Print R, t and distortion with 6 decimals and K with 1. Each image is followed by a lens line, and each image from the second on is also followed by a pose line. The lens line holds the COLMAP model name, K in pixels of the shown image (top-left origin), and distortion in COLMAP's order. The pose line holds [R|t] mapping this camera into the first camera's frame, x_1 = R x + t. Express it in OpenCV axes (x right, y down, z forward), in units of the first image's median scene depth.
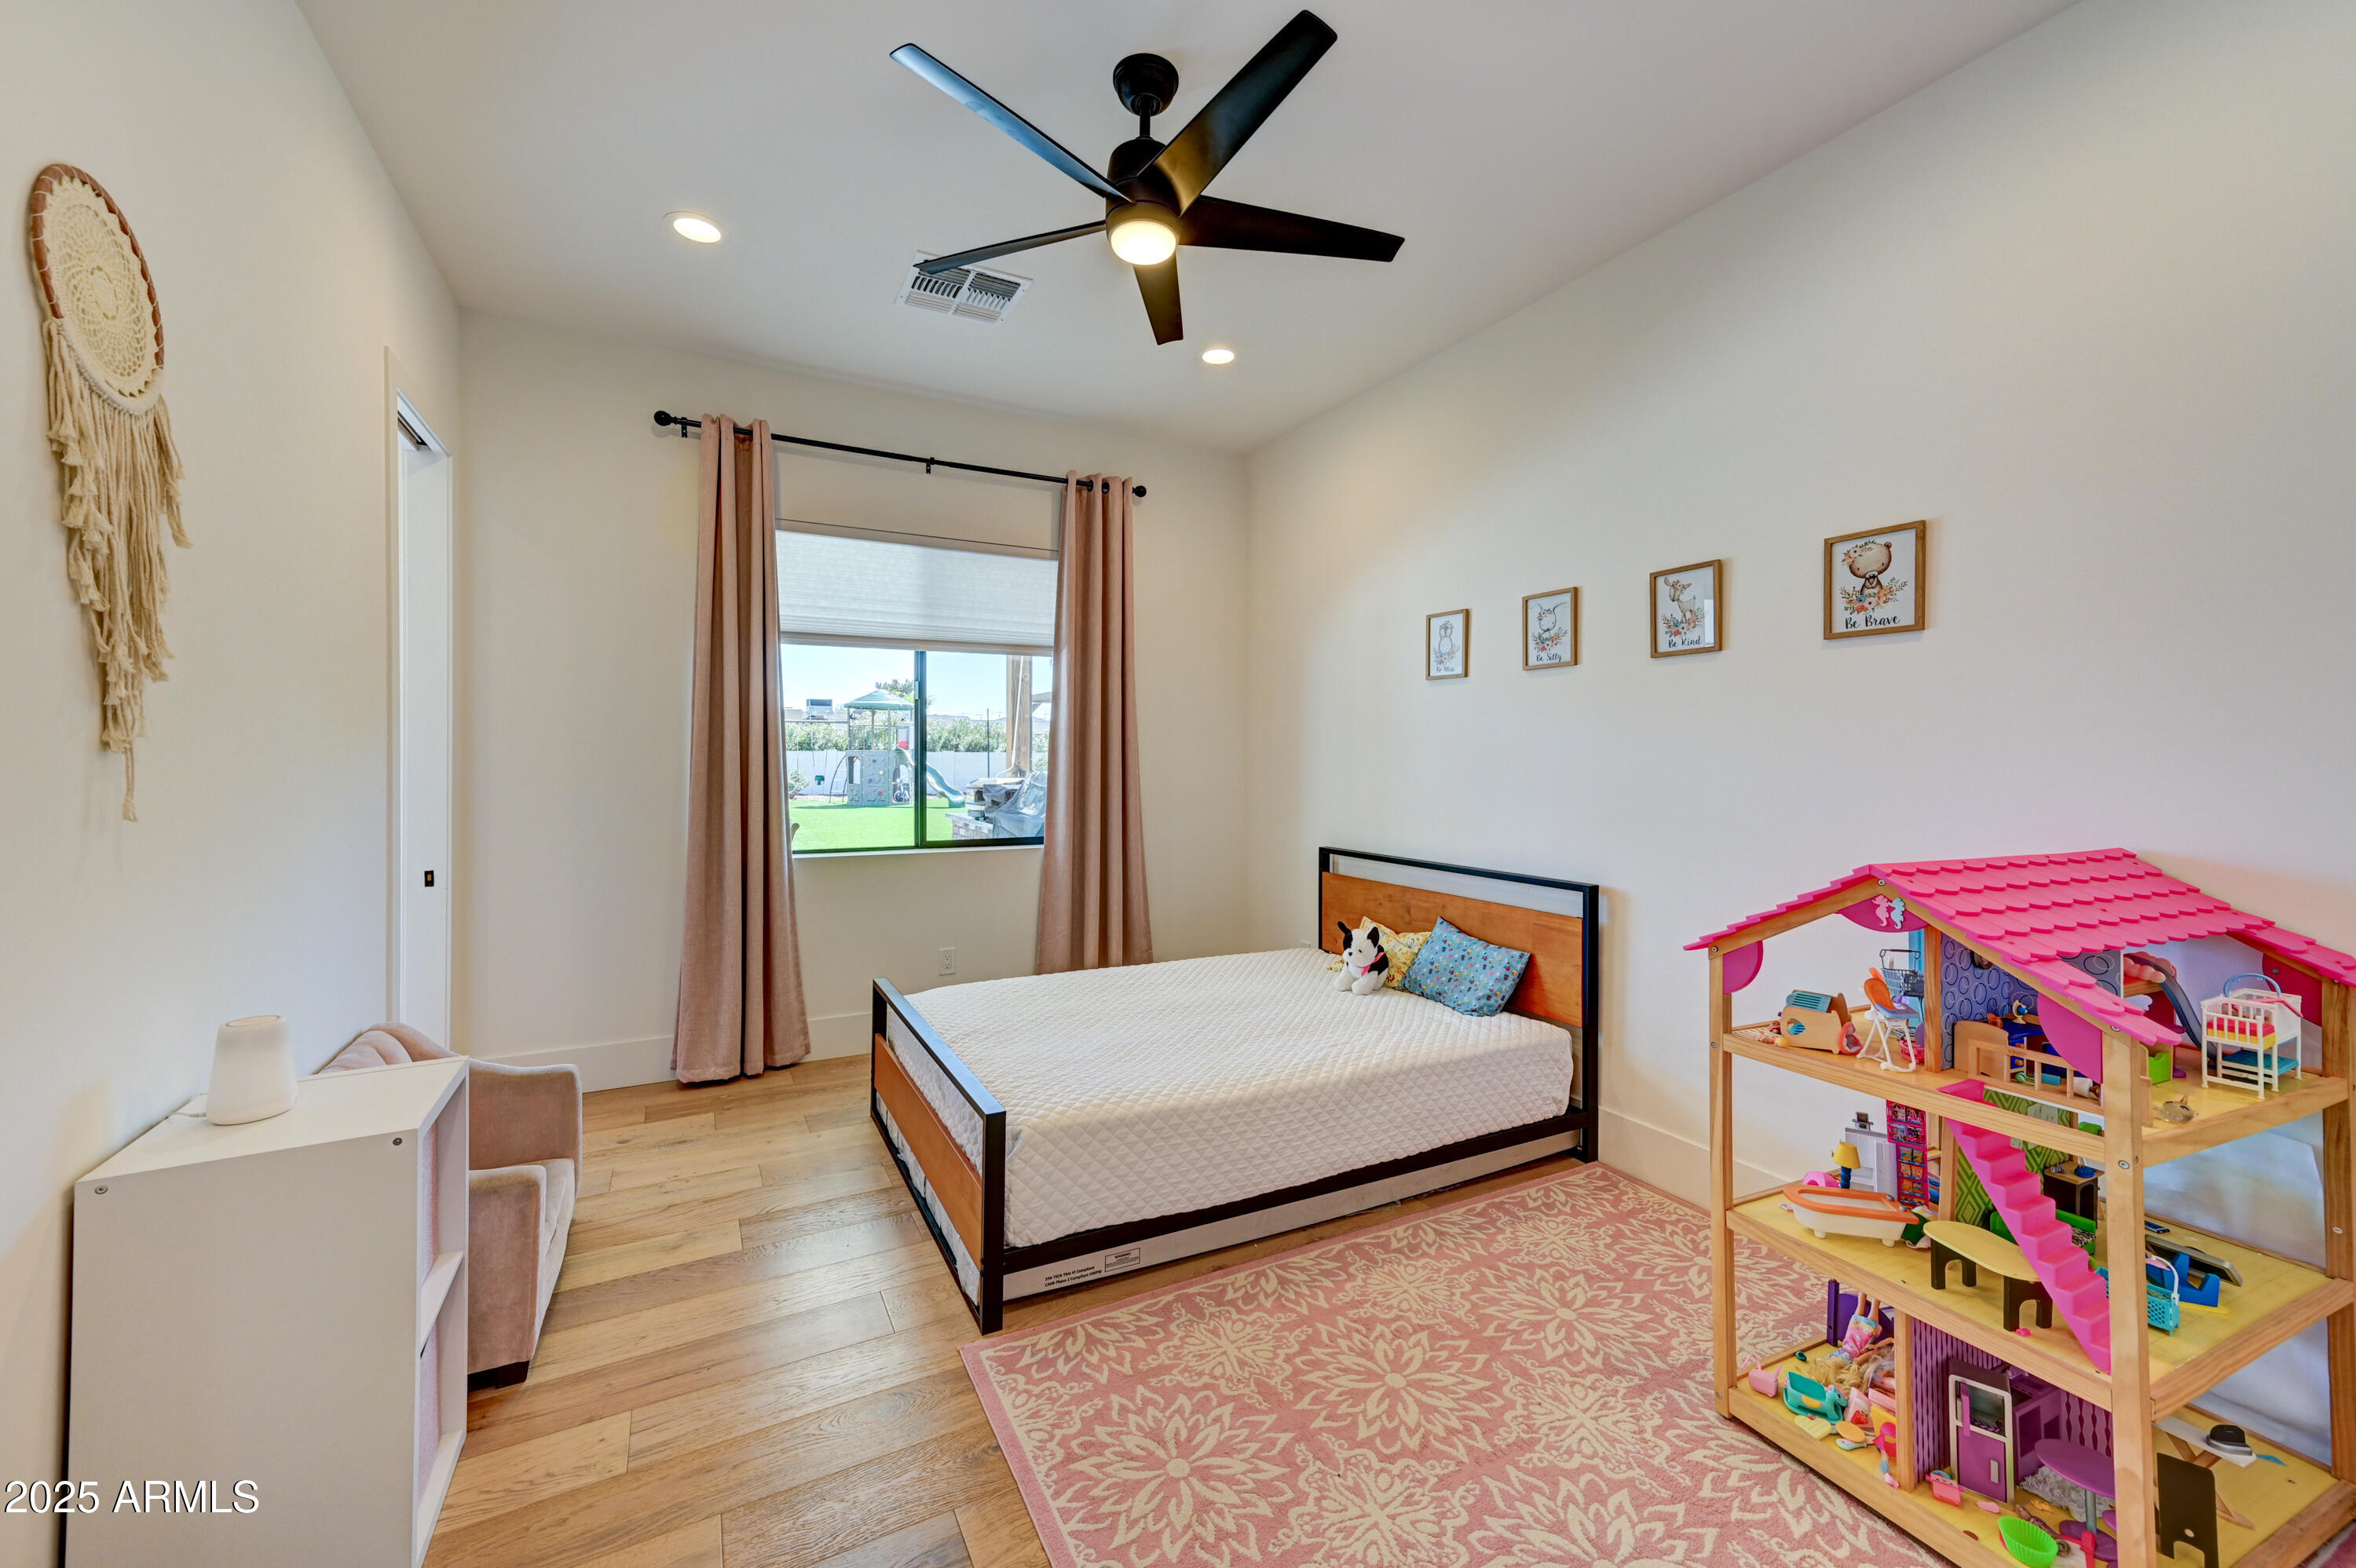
lens RADIAL K [[930.3, 0, 1179.8], [0, 930.3, 783.3], [0, 0, 1]] dist [0.023319, 0.000920]
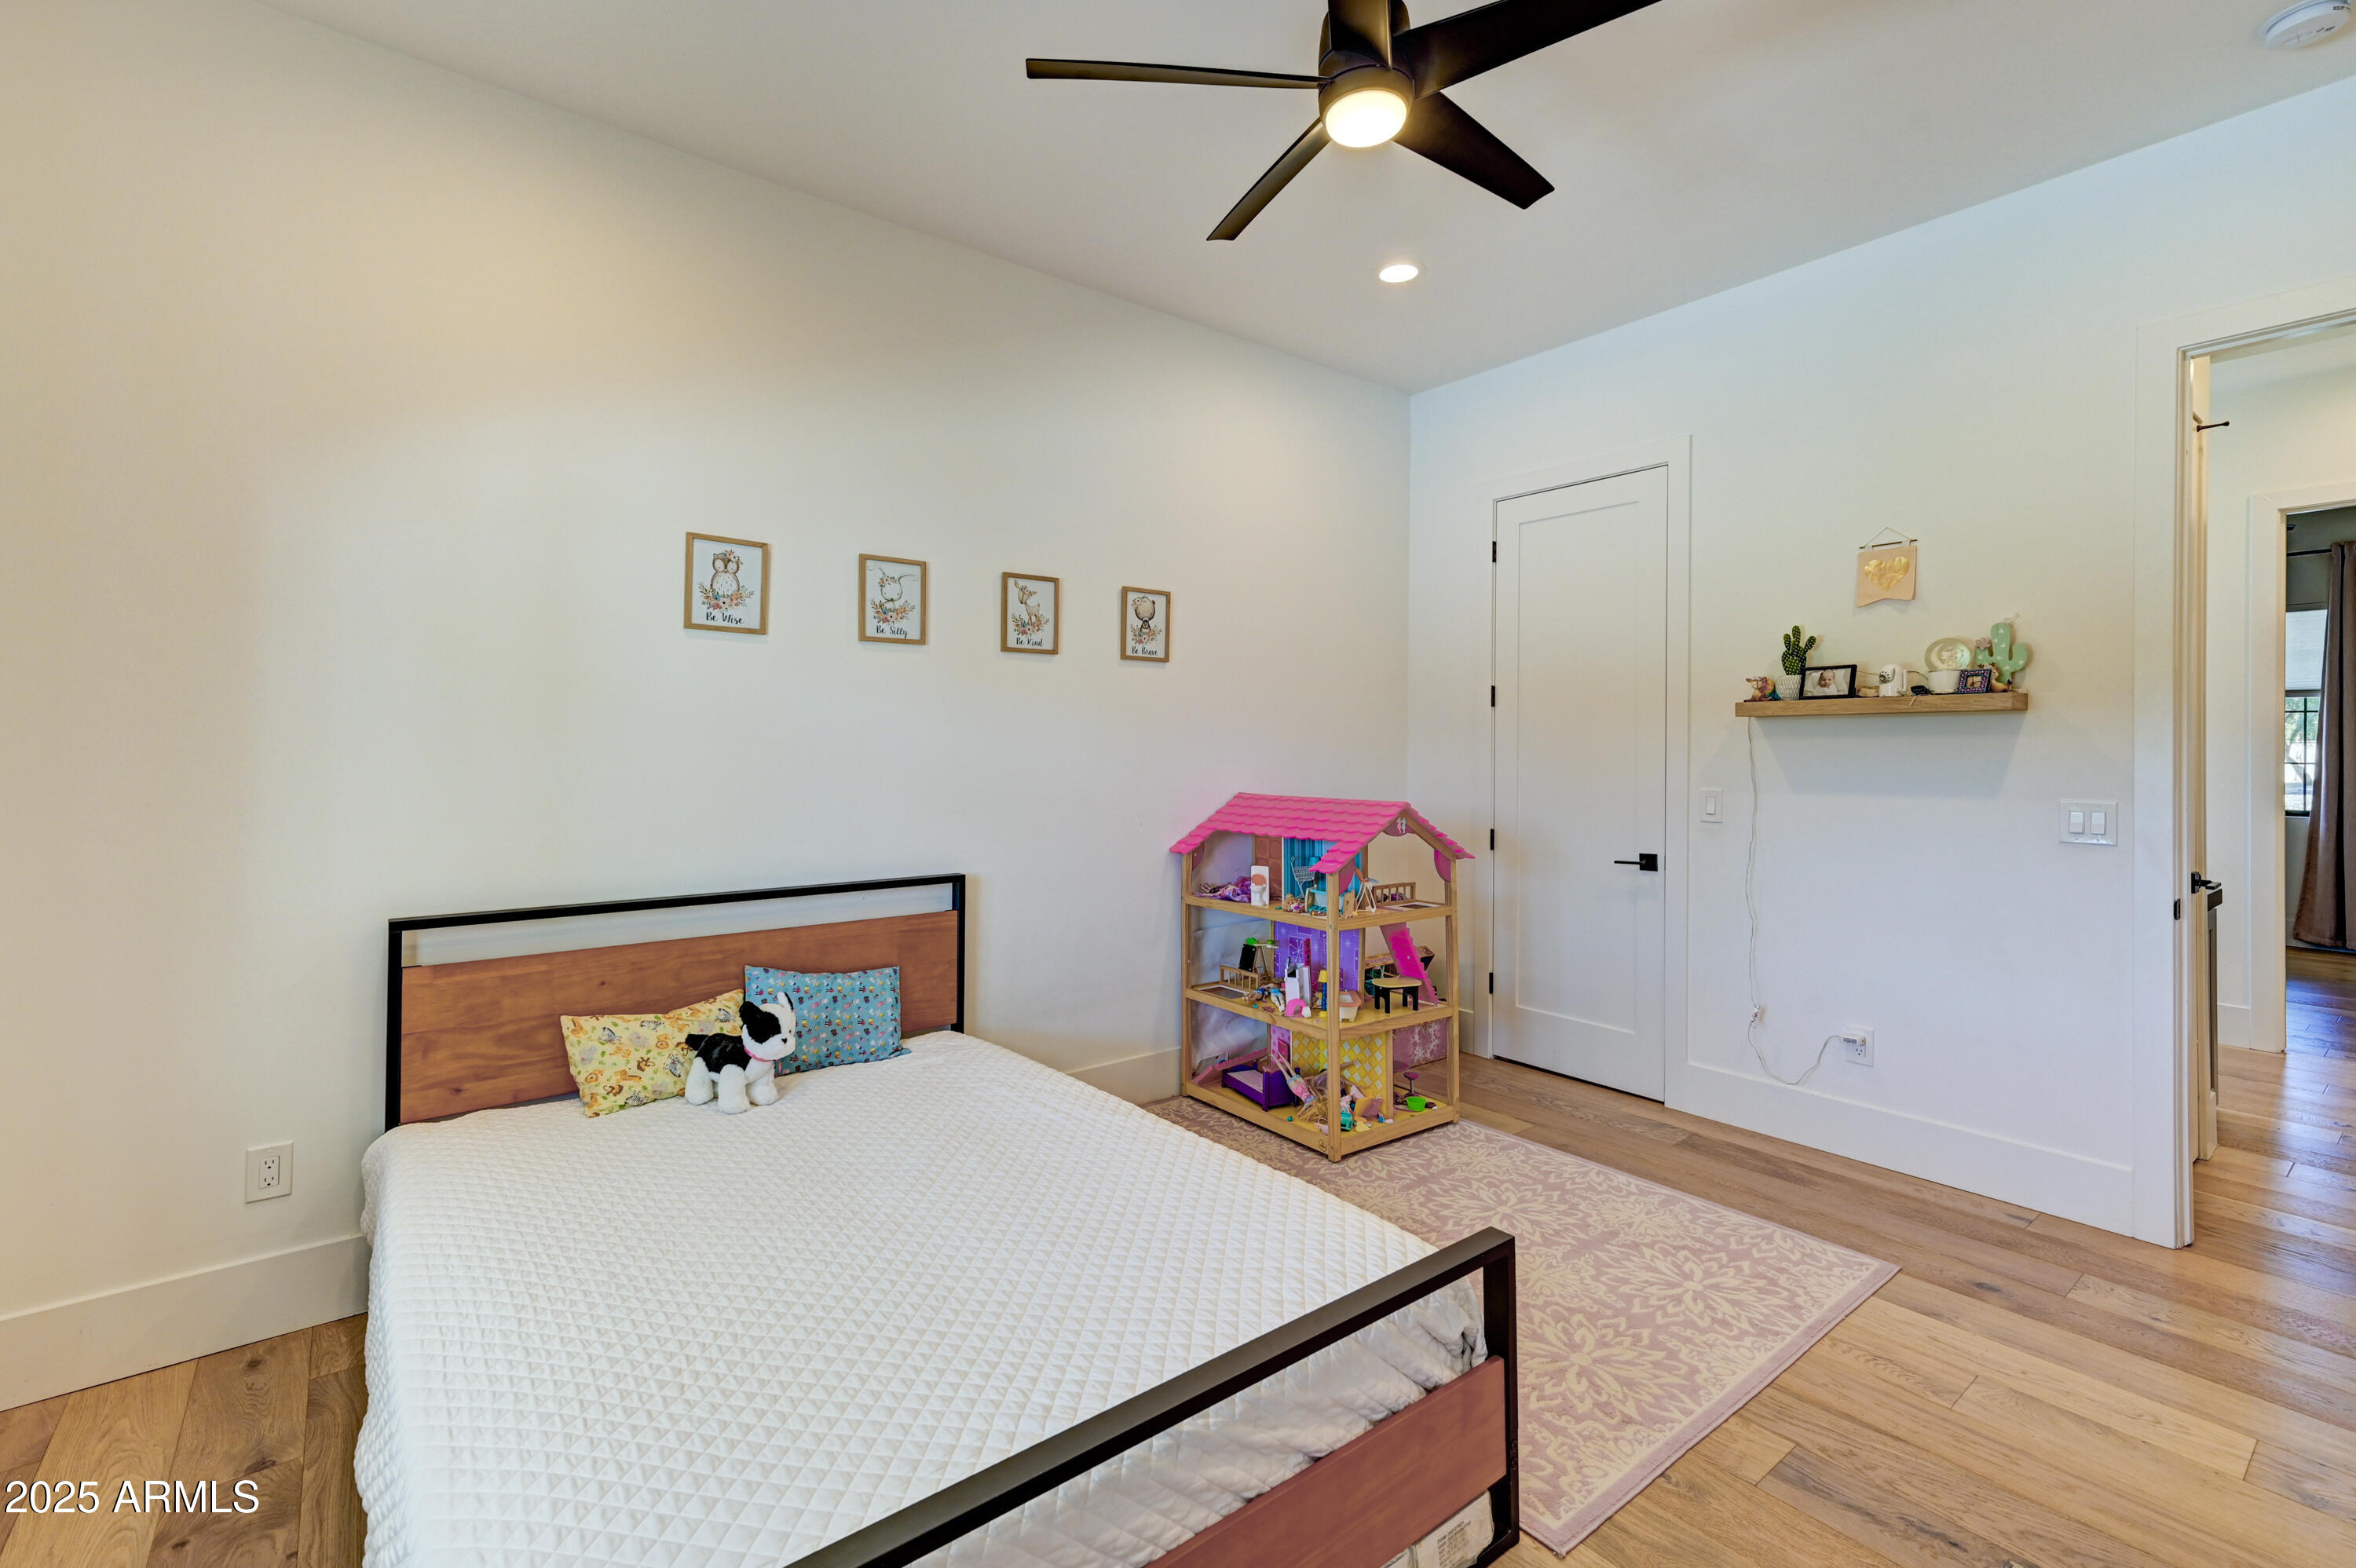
lens RADIAL K [[1047.2, 0, 1176.1], [0, 1047.2, 766.7], [0, 0, 1]] dist [0.018077, 0.000481]
pose [[-0.177432, -0.010126, 0.984081, -0.722023], [0.029905, 0.999430, 0.015676, -0.014344], [-0.983679, 0.032210, -0.177028, 1.032303]]
